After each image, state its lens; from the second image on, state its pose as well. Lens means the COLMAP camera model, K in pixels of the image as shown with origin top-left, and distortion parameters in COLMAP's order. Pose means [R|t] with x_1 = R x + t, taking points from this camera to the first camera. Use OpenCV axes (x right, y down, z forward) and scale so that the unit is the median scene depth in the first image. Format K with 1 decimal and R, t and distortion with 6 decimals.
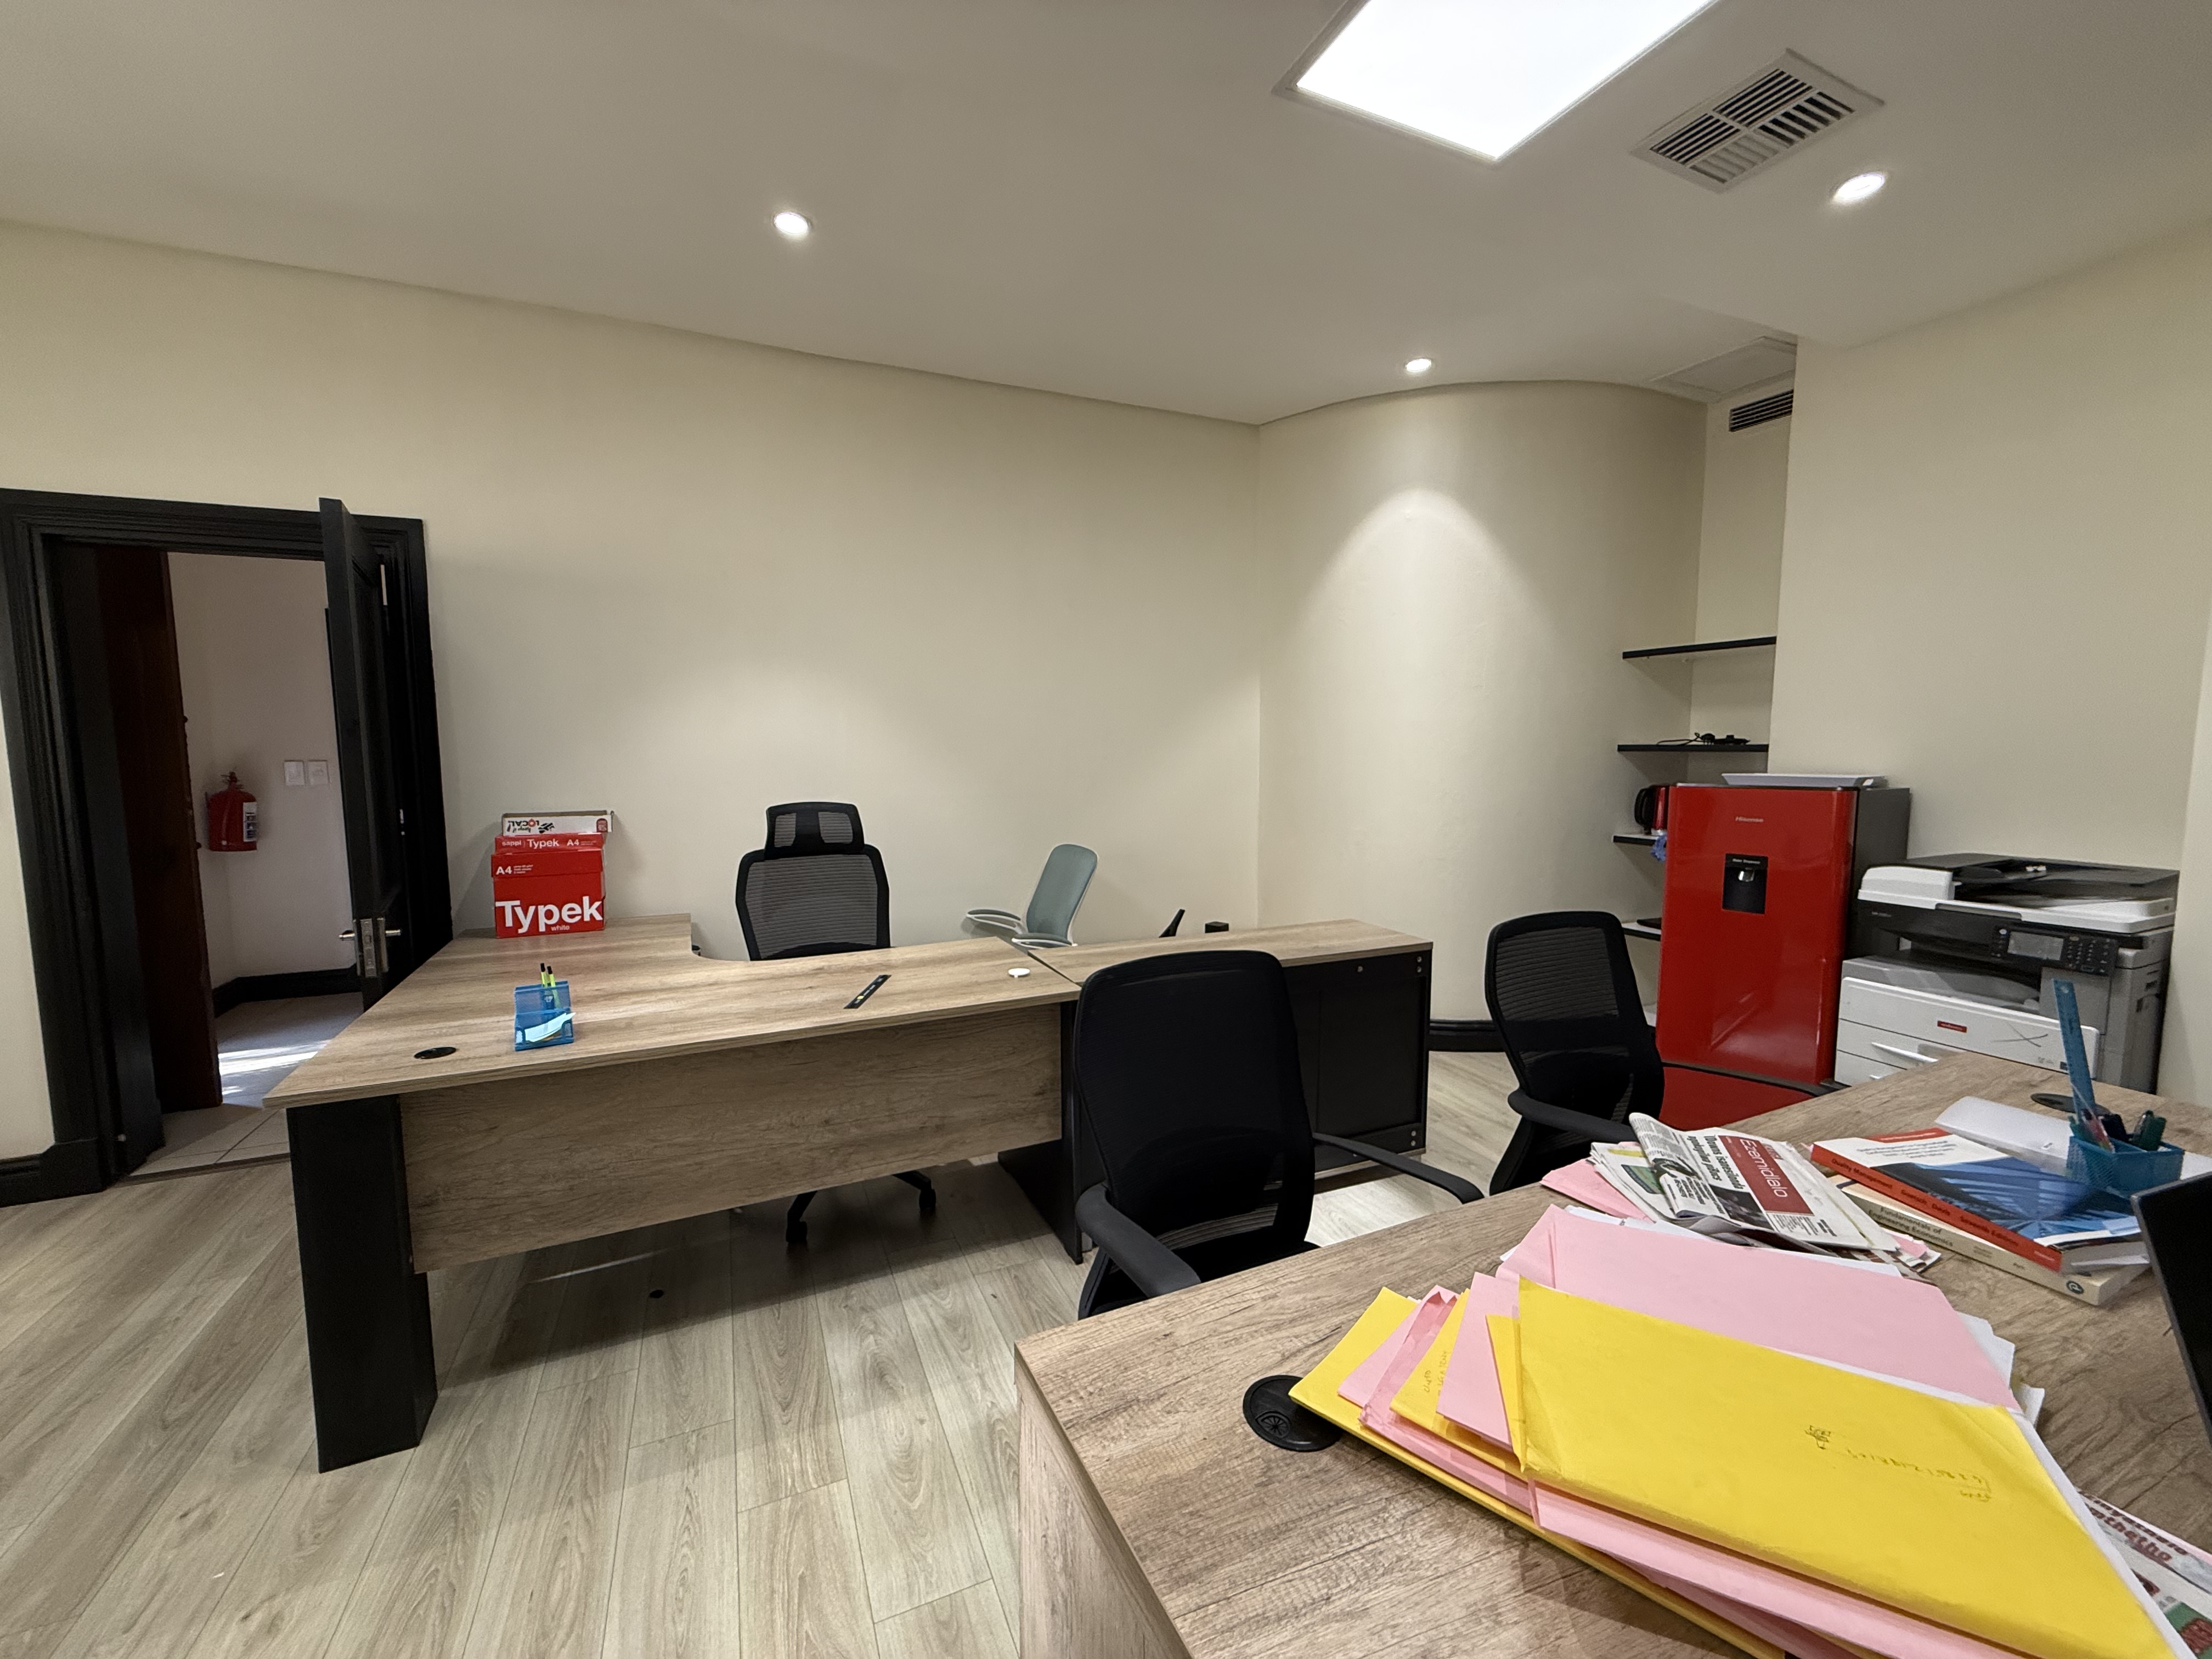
lens RADIAL K [[880.5, 0, 1100.3], [0, 880.5, 830.5], [0, 0, 1]] dist [-0.000210, 0.000239]
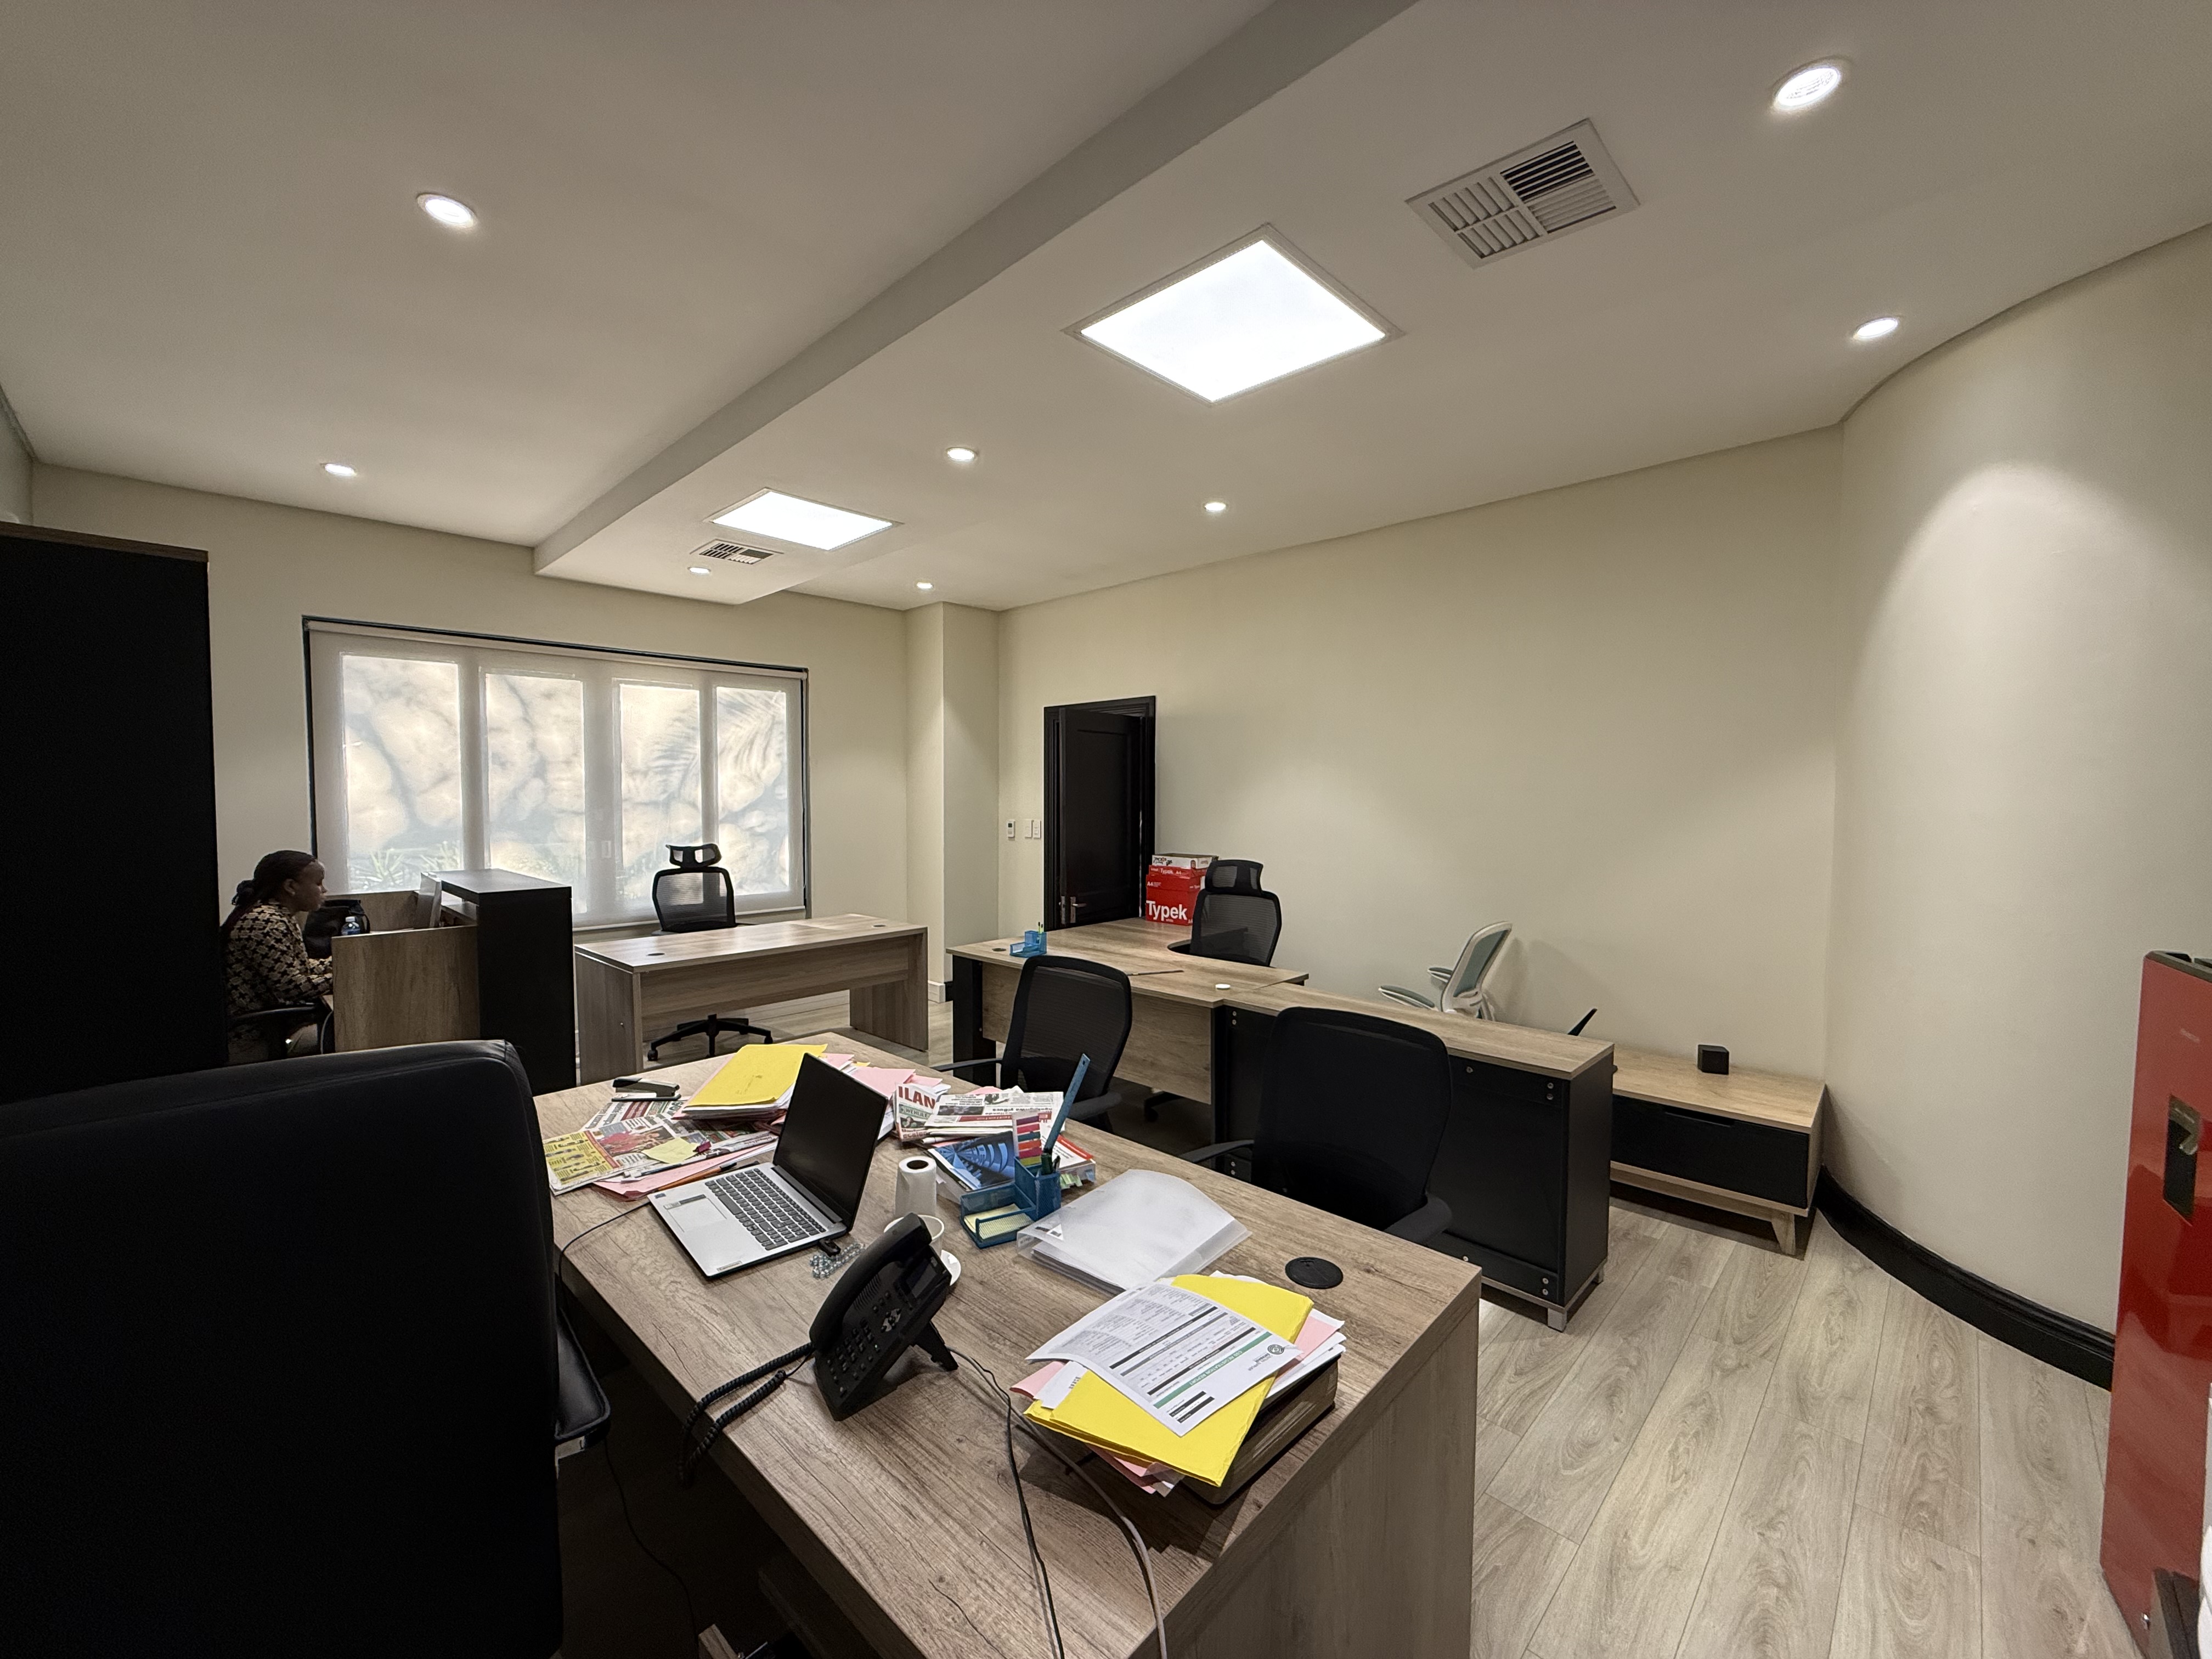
lens RADIAL K [[880.5, 0, 1100.3], [0, 880.5, 830.5], [0, 0, 1]] dist [-0.000210, 0.000239]
pose [[0.374557, 0.046411, -0.926042, 1.019924], [-0.090943, 0.995770, 0.013122, -0.083507], [0.922733, 0.079302, 0.377193, 0.215420]]
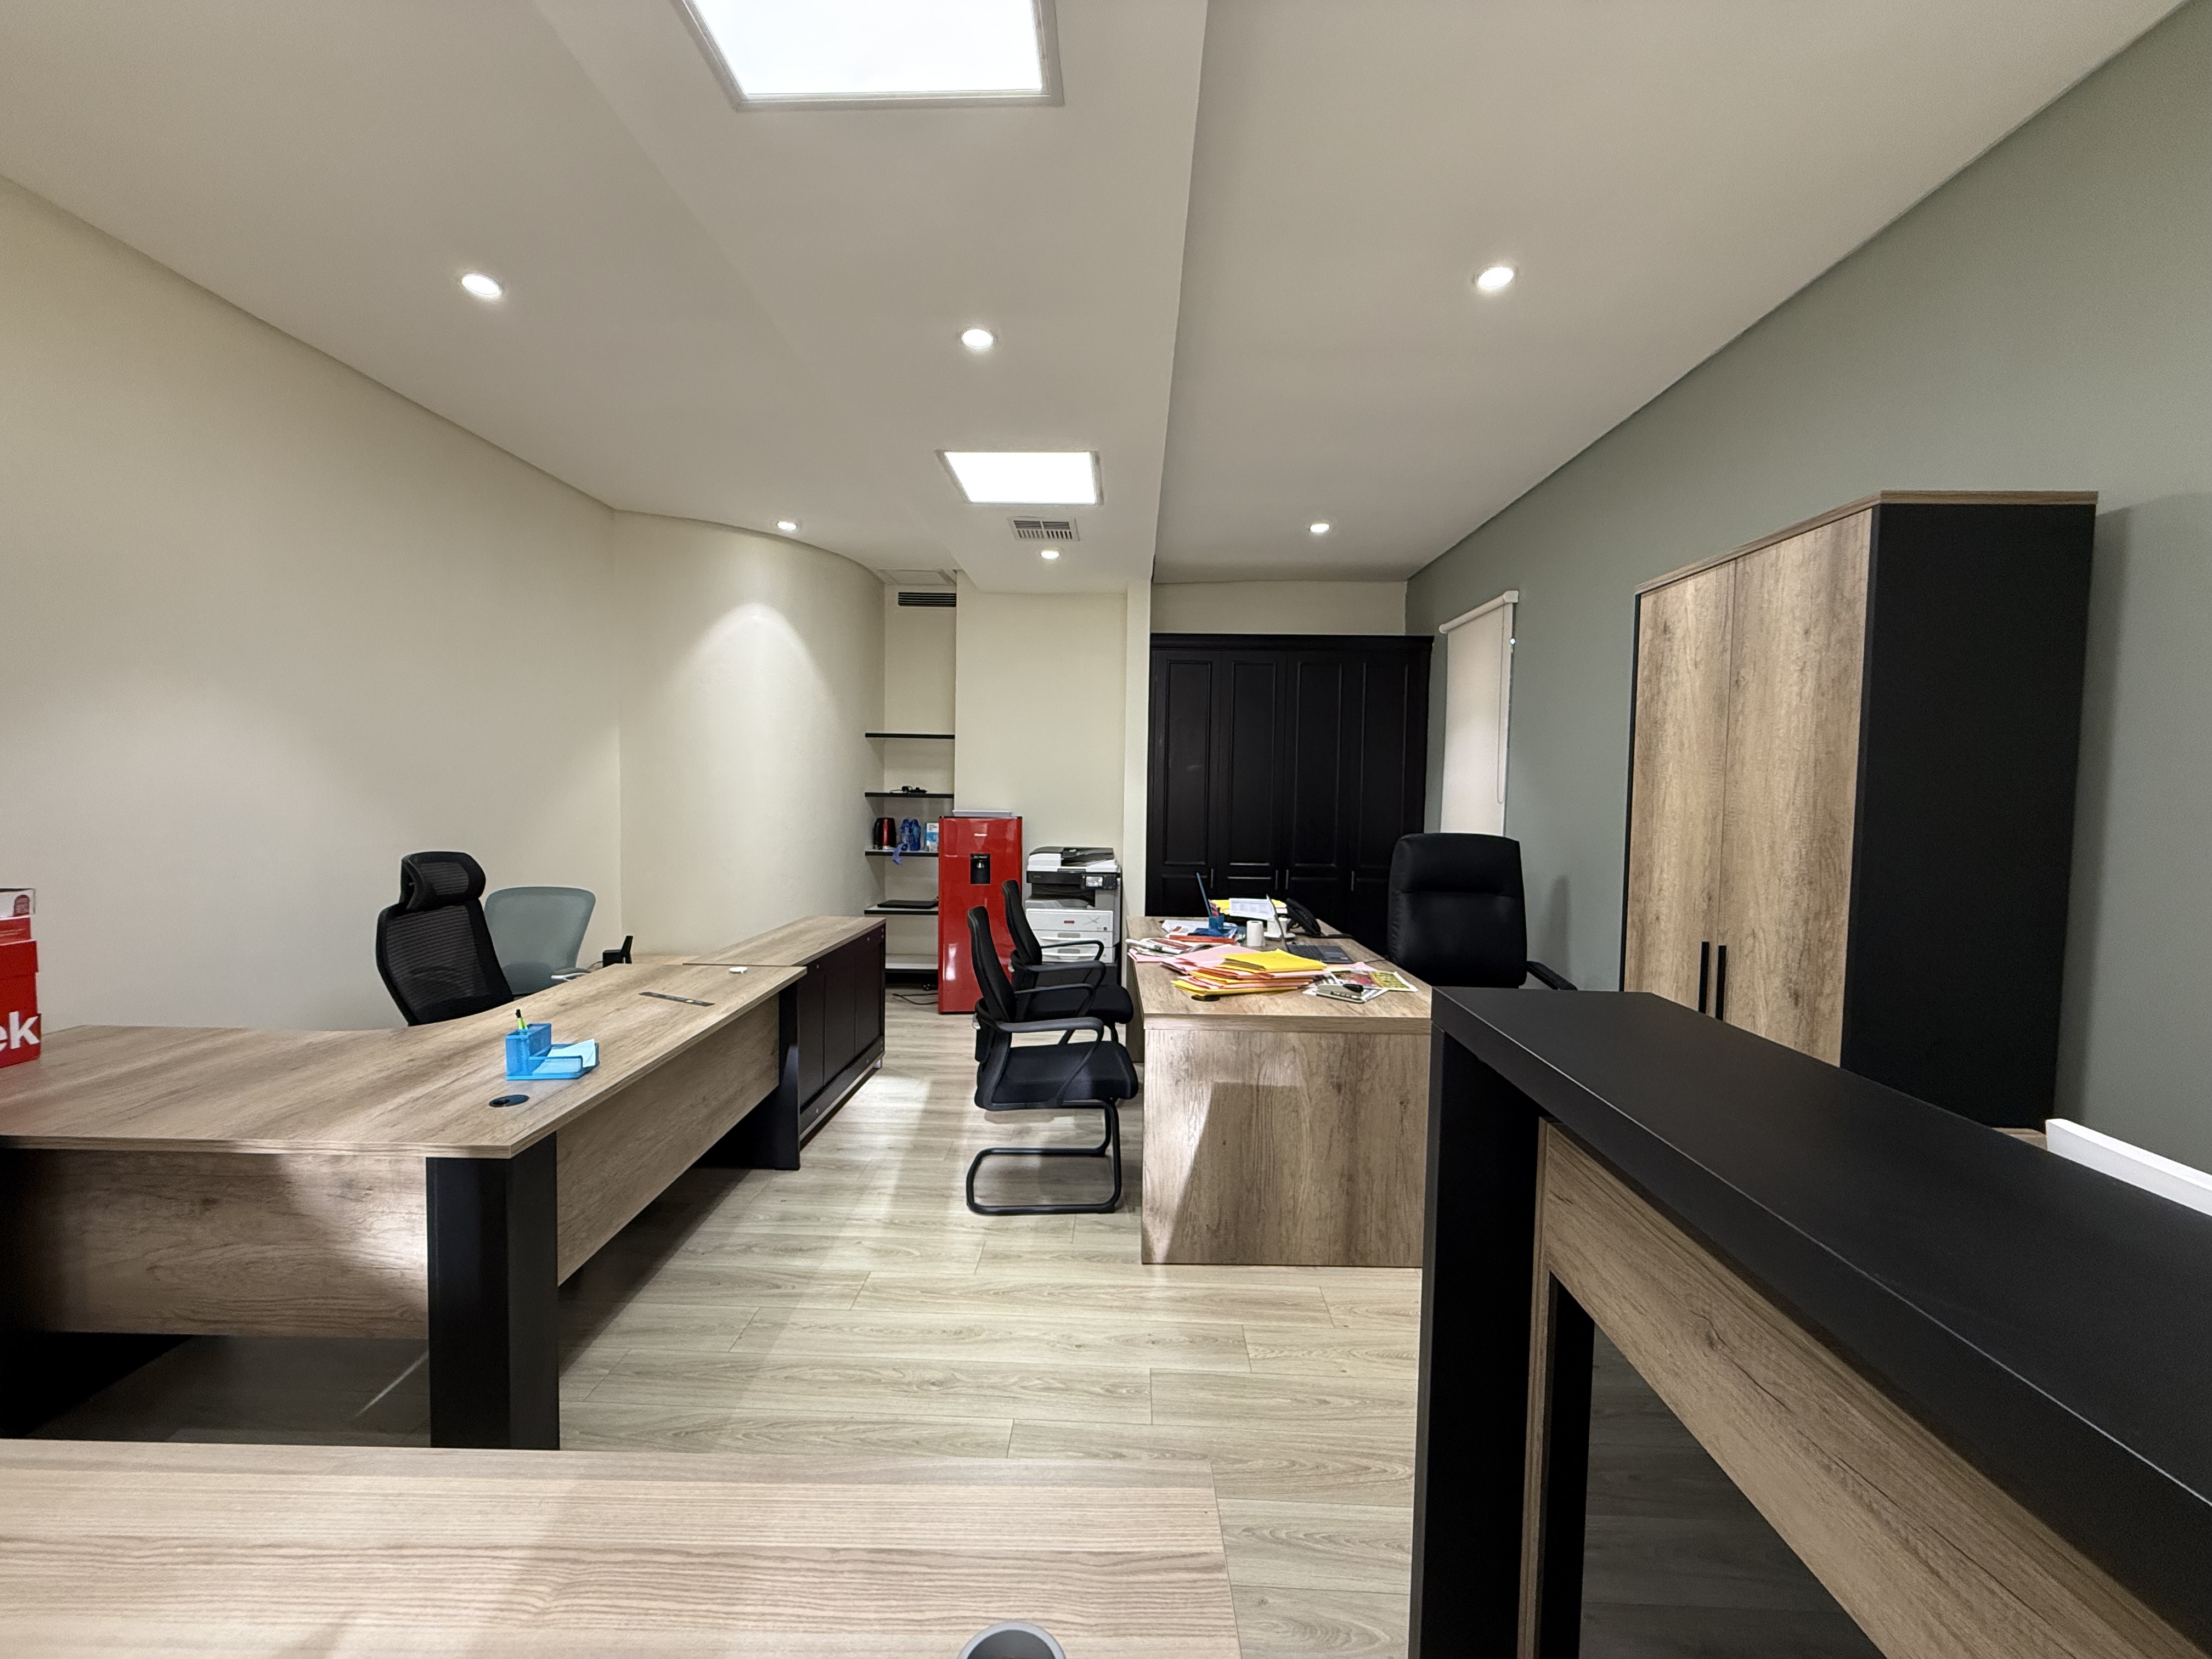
lens RADIAL K [[880.9, 0, 1098.7], [0, 880.9, 830.6], [0, 0, 1]] dist [-0.000168, -0.000061]
pose [[0.430911, -0.031546, 0.901843, -0.902169], [0.066754, 0.997765, 0.003005, -0.010885], [-0.899922, 0.058907, 0.432054, -0.047042]]
